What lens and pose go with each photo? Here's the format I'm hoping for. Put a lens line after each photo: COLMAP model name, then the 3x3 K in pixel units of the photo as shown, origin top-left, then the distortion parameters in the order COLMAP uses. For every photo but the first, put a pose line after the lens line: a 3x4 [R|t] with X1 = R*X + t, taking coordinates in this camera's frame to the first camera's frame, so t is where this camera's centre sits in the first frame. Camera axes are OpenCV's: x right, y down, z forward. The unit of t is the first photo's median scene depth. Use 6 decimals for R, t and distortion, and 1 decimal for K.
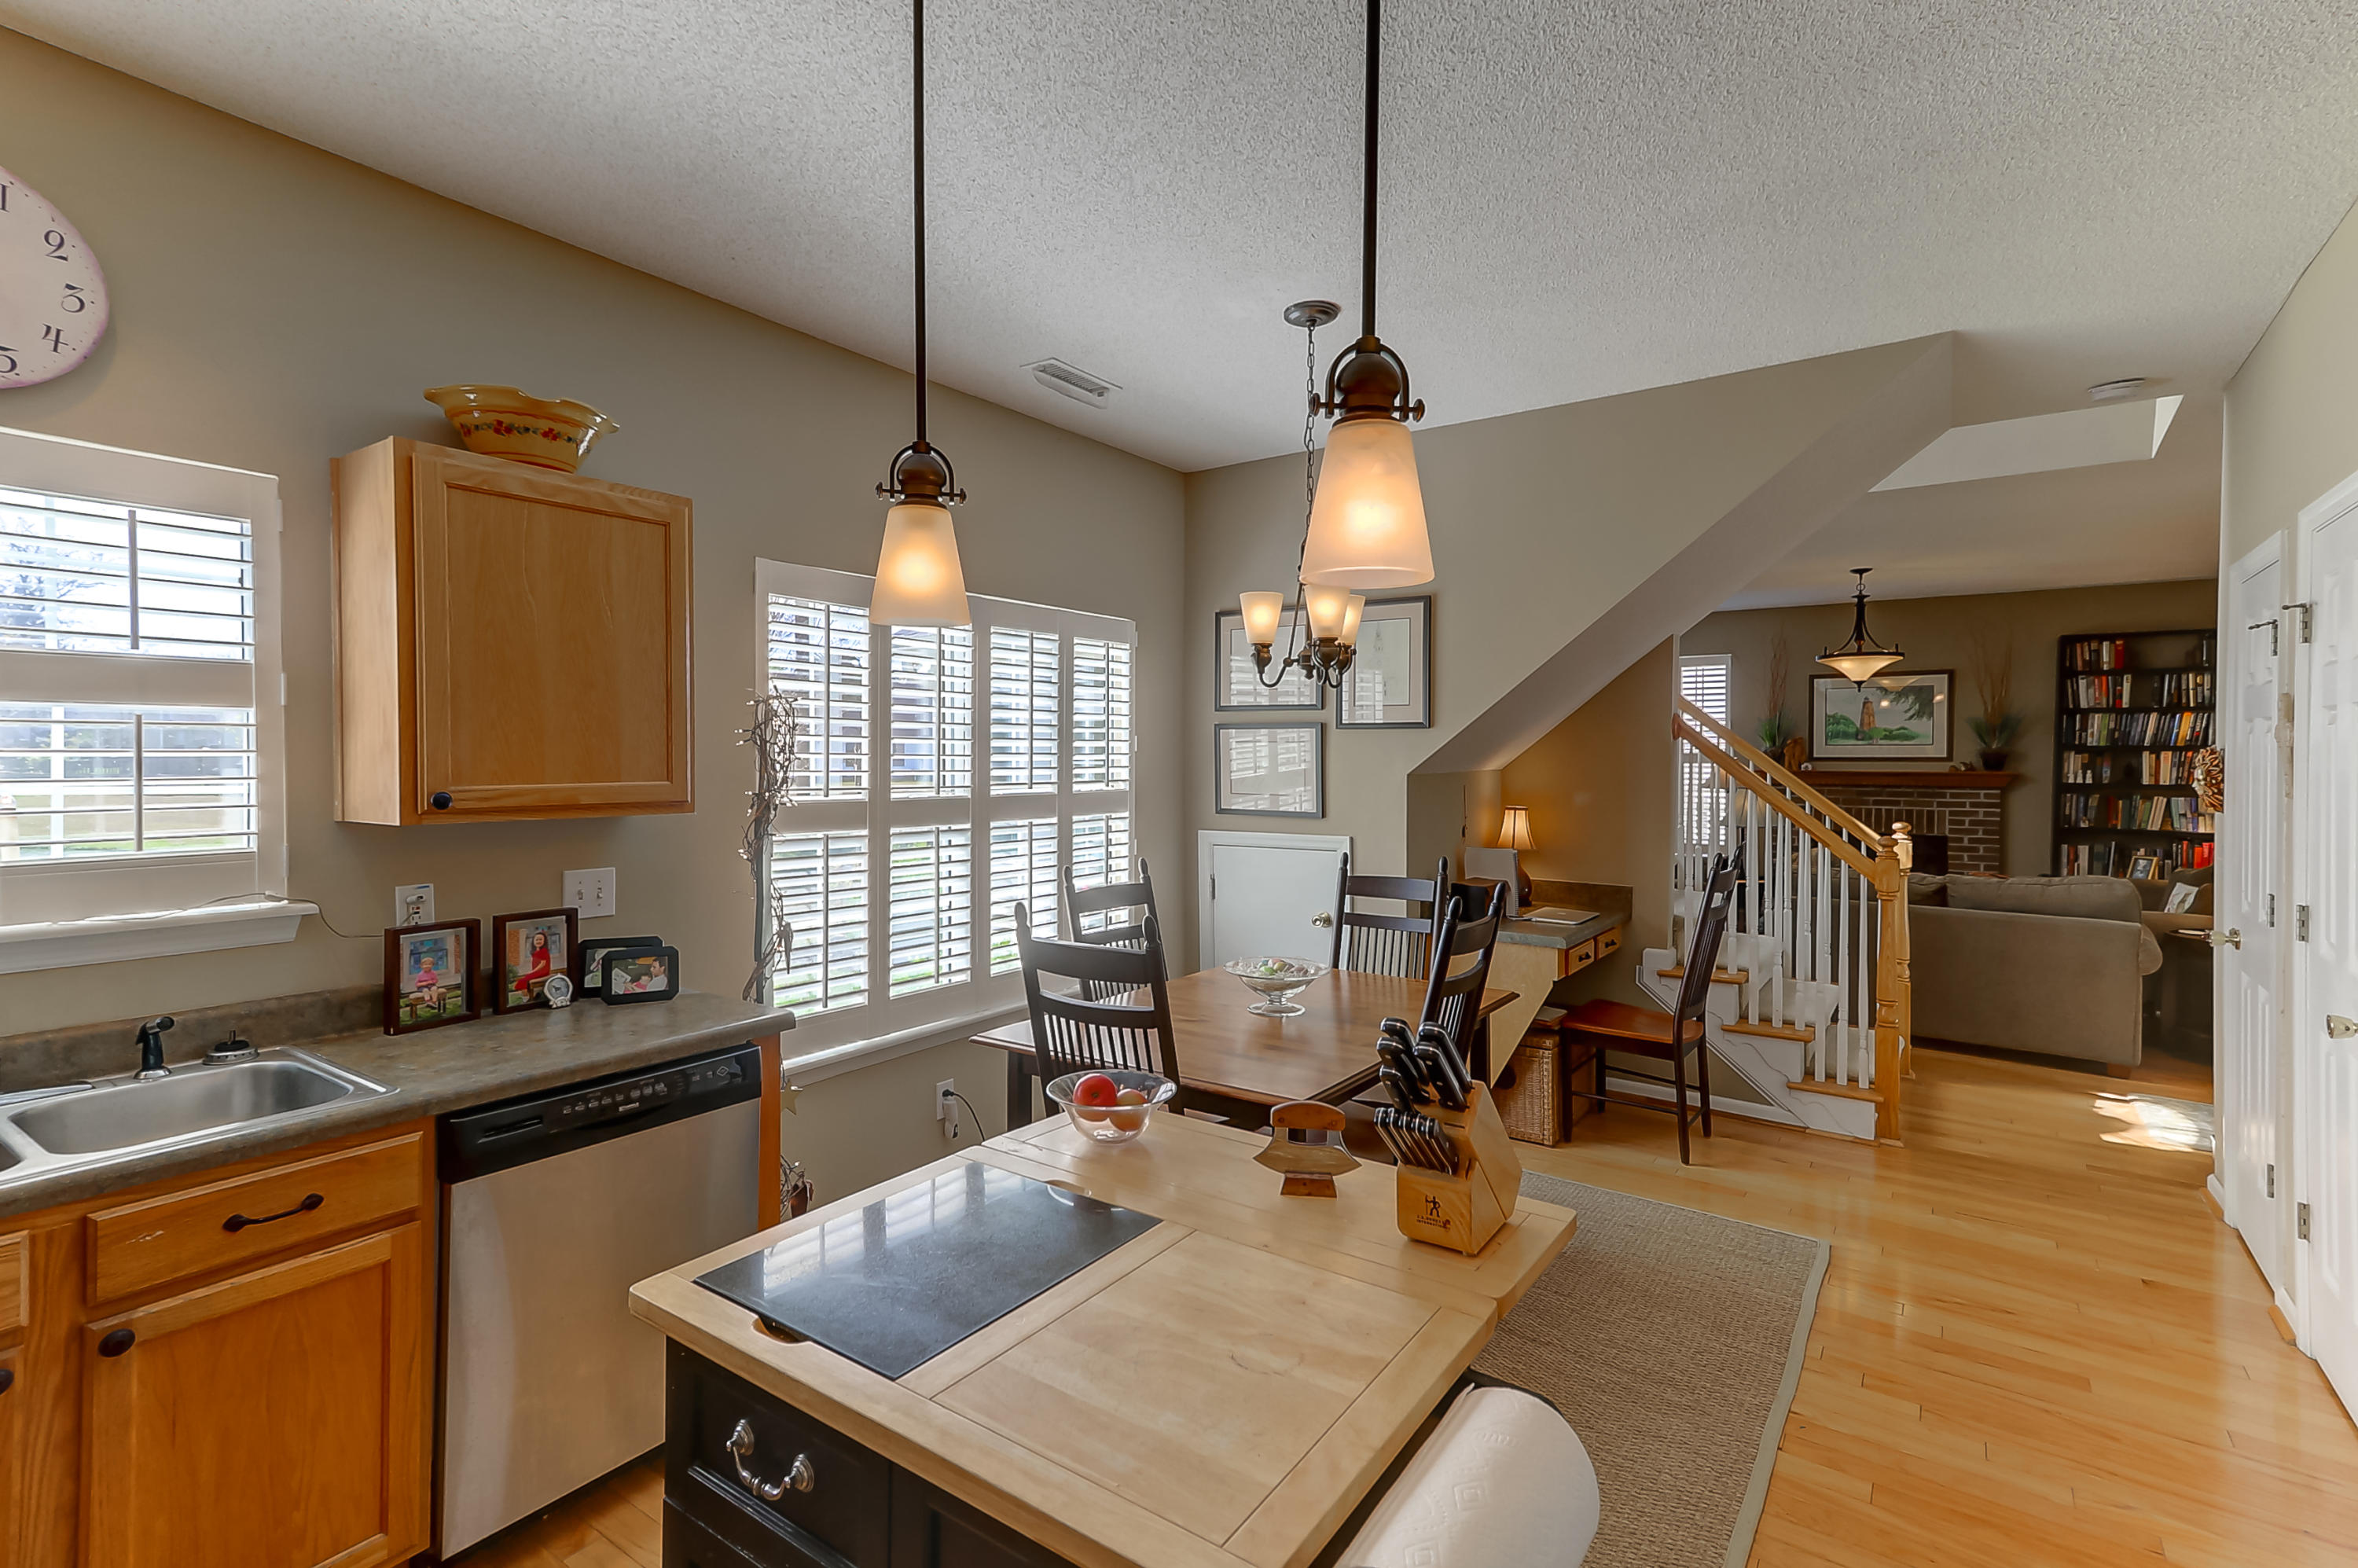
lens RADIAL K [[1083.7, 0, 1173.1], [0, 1083.7, 772.0], [0, 0, 1]] dist [0.025371, 0.000748]
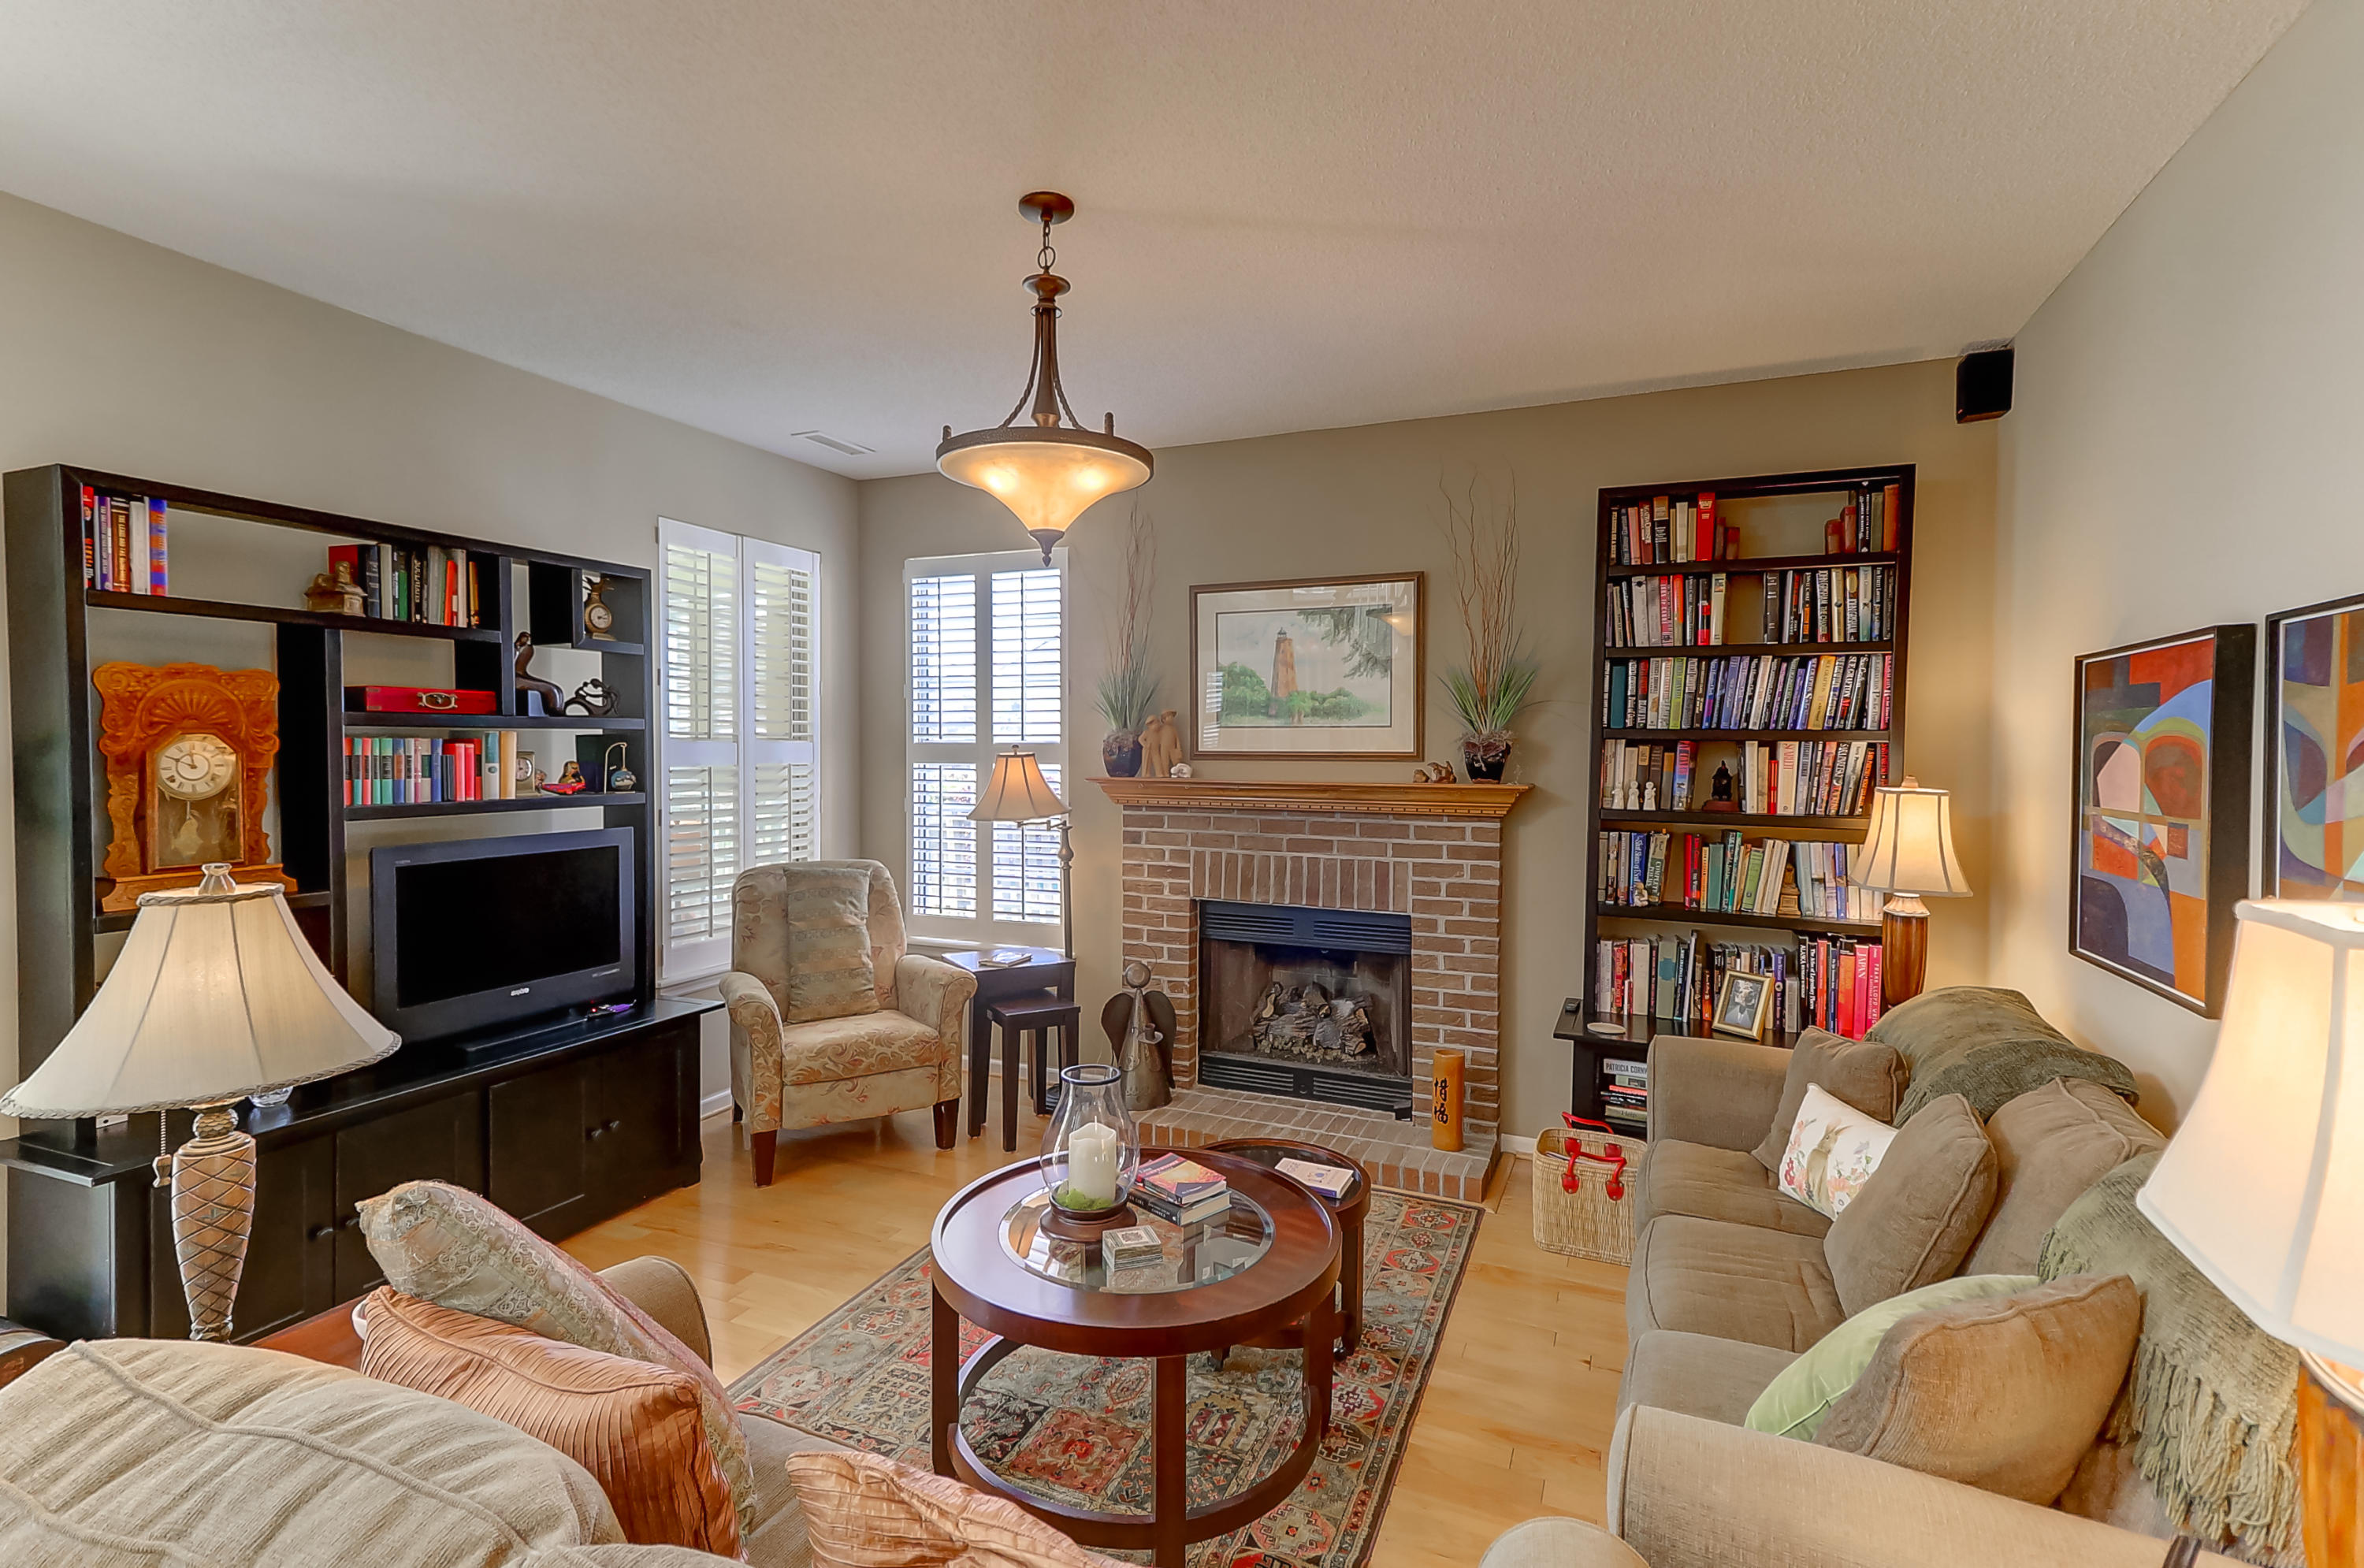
lens RADIAL K [[1086.5, 0, 1173.1], [0, 1086.5, 773.4], [0, 0, 1]] dist [0.025371, 0.000748]
pose [[0.977131, -0.001141, 0.212633, 0.536670], [-0.000586, 0.999967, 0.008060, -0.008738], [-0.212635, -0.008000, 0.977099, 0.594176]]
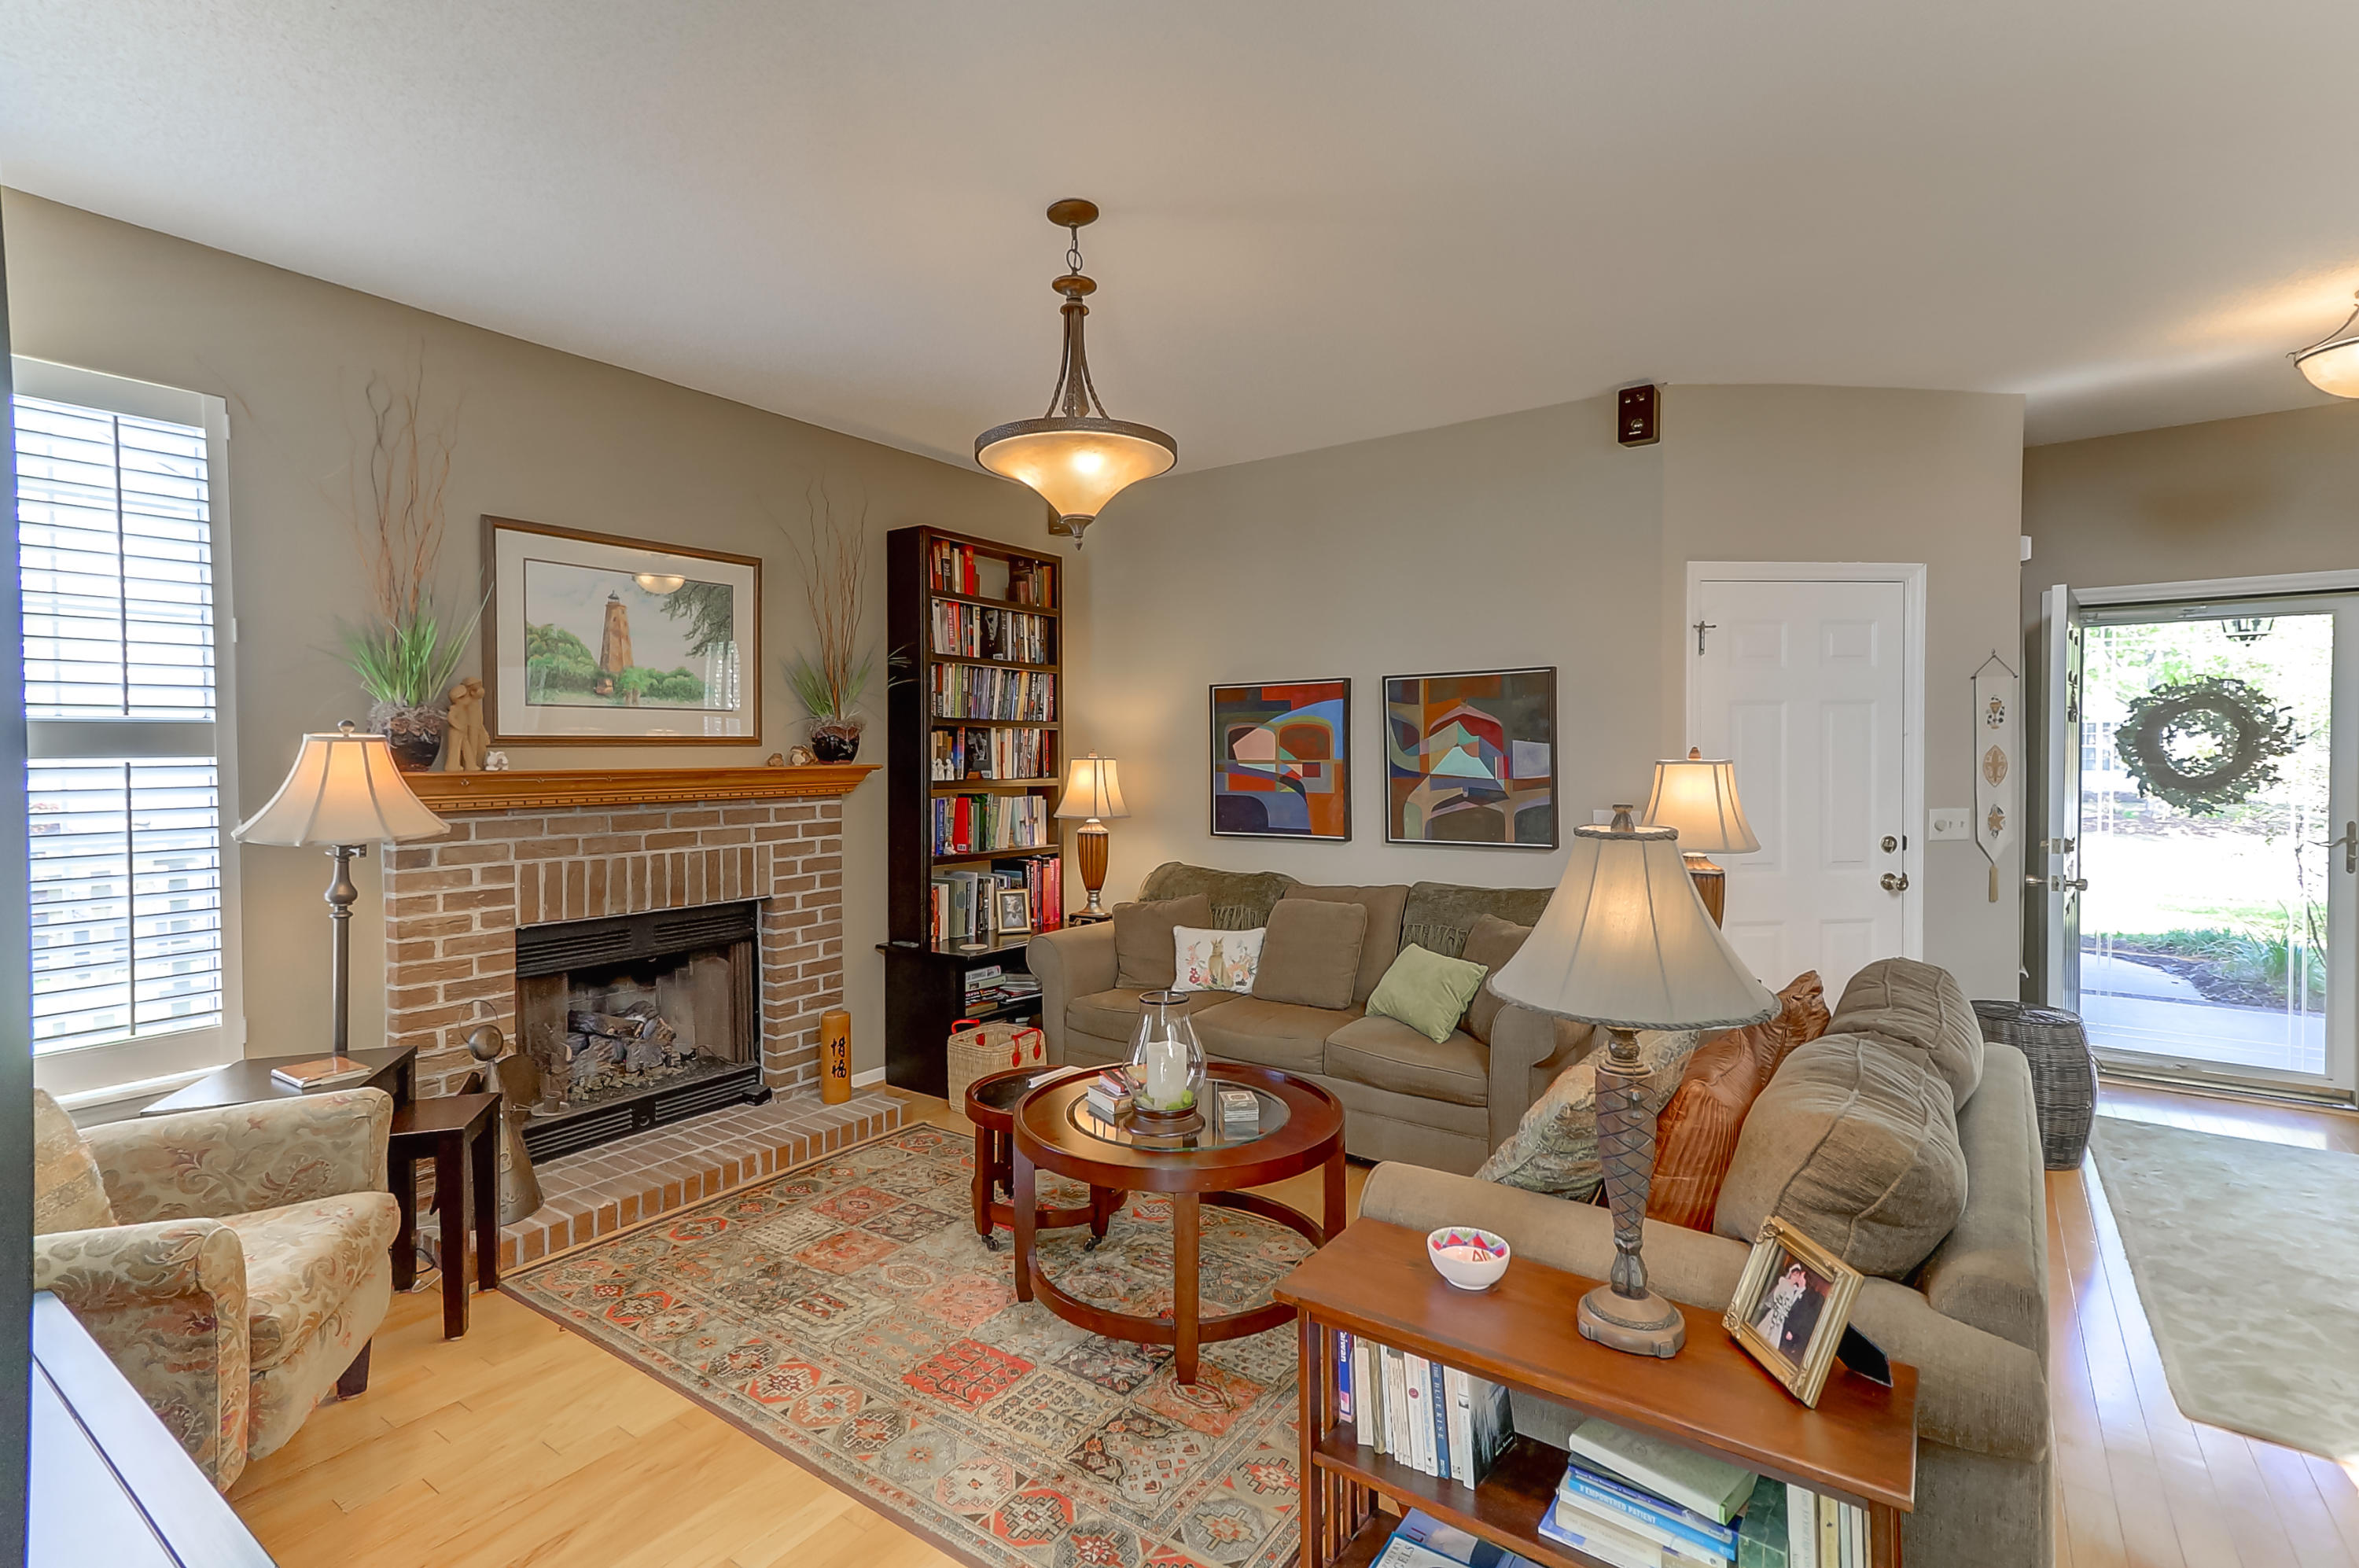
lens RADIAL K [[1084.2, 0, 1174.0], [0, 1084.2, 768.8], [0, 0, 1]] dist [0.025371, 0.000748]
pose [[-0.007273, -0.020068, 0.999772, 0.235605], [0.022494, 0.999542, 0.020227, -0.005280], [-0.999721, 0.022636, -0.006818, 0.880197]]
